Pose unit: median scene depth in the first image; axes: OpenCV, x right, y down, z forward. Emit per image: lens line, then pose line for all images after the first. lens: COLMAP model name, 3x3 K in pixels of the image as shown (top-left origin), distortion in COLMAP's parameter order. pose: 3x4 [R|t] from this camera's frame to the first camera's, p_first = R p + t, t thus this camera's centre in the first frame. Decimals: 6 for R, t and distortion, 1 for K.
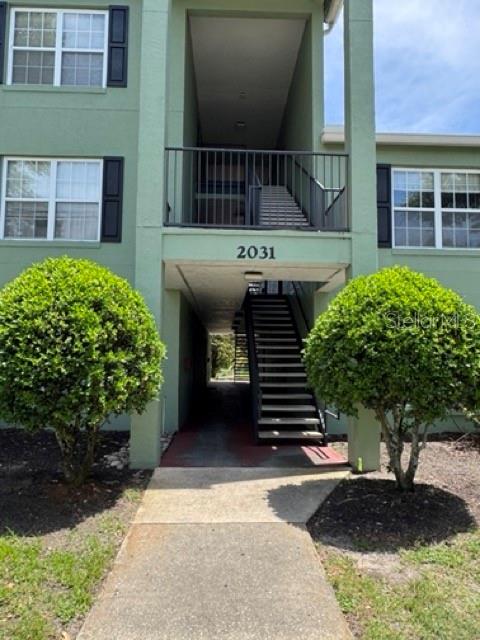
lens RADIAL K [[442.5, 0, 240.0], [0, 442.5, 320.0], [0, 0, 1]] dist [-0.002259, 0.001142]
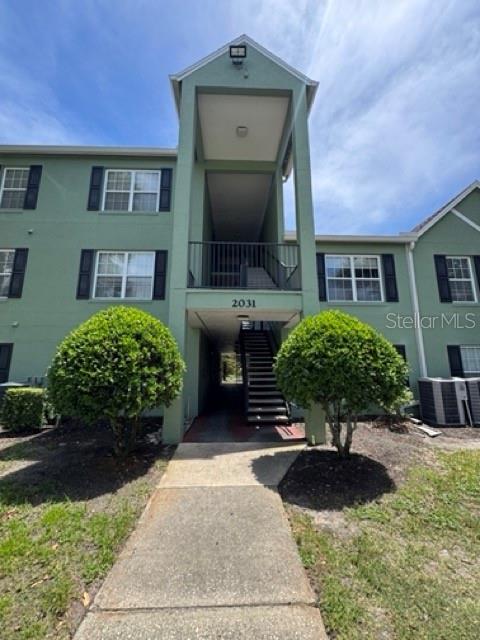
lens RADIAL K [[255.4, 0, 240.0], [0, 255.4, 320.0], [0, 0, 1]] dist [-0.001030, 0.000207]
pose [[0.999949, -0.010018, 0.000900, 0.028042], [0.010058, 0.994859, -0.100768, 0.002703], [0.000114, 0.100772, 0.994910, 0.103063]]
